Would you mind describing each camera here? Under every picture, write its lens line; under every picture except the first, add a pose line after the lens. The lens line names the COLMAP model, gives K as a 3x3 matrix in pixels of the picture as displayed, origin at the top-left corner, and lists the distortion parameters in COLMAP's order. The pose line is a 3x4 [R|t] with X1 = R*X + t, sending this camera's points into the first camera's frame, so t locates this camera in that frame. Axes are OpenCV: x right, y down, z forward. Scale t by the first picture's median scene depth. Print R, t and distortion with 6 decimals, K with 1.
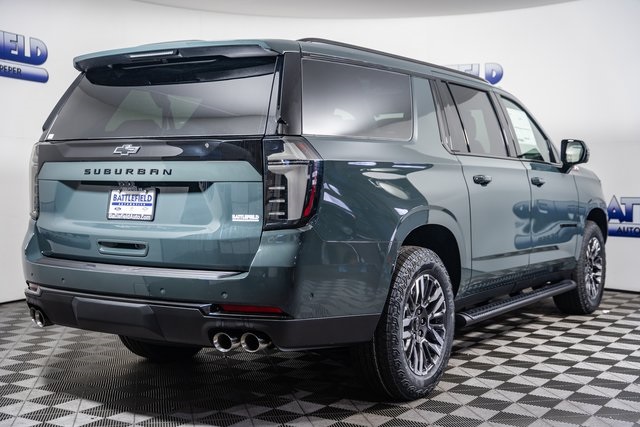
lens RADIAL K [[858.6, 0, 320.0], [0, 858.6, 213.5], [0, 0, 1]] dist [0.002429, 0.015534]
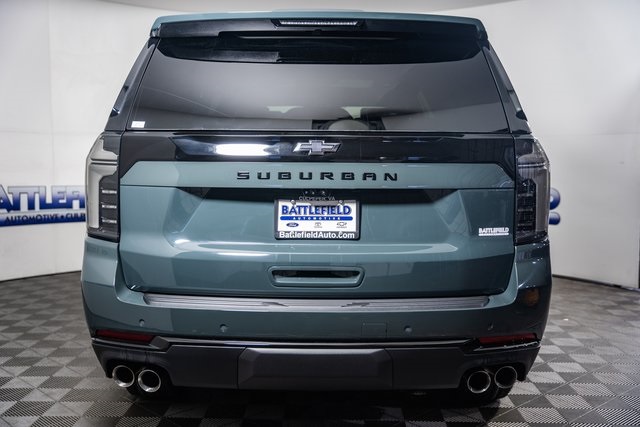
lens RADIAL K [[728.2, 0, 320.0], [0, 728.2, 213.5], [0, 0, 1]] dist [-0.000256, -0.001858]
pose [[0.849791, -0.032778, 0.526100, -0.567981], [0.021125, 0.999381, 0.028142, -0.033988], [-0.526696, -0.012801, 0.849957, 0.456497]]
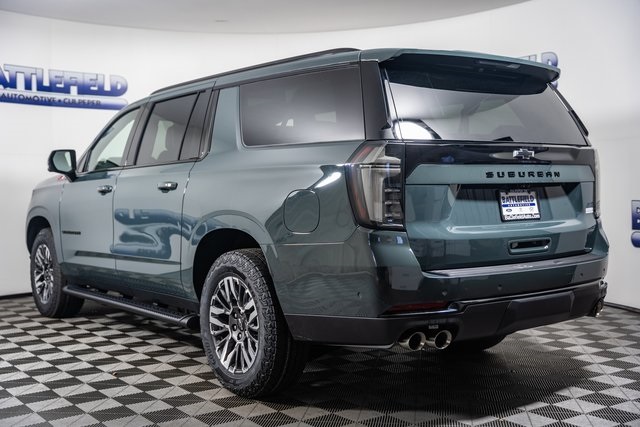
lens RADIAL K [[798.2, 0, 320.0], [0, 798.2, 213.5], [0, 0, 1]] dist [-0.011936, -0.010343]
pose [[0.327931, -0.048151, 0.943474, -1.252702], [0.053199, 0.998057, 0.032446, -0.046314], [-0.943203, 0.039552, 0.329855, 0.924863]]
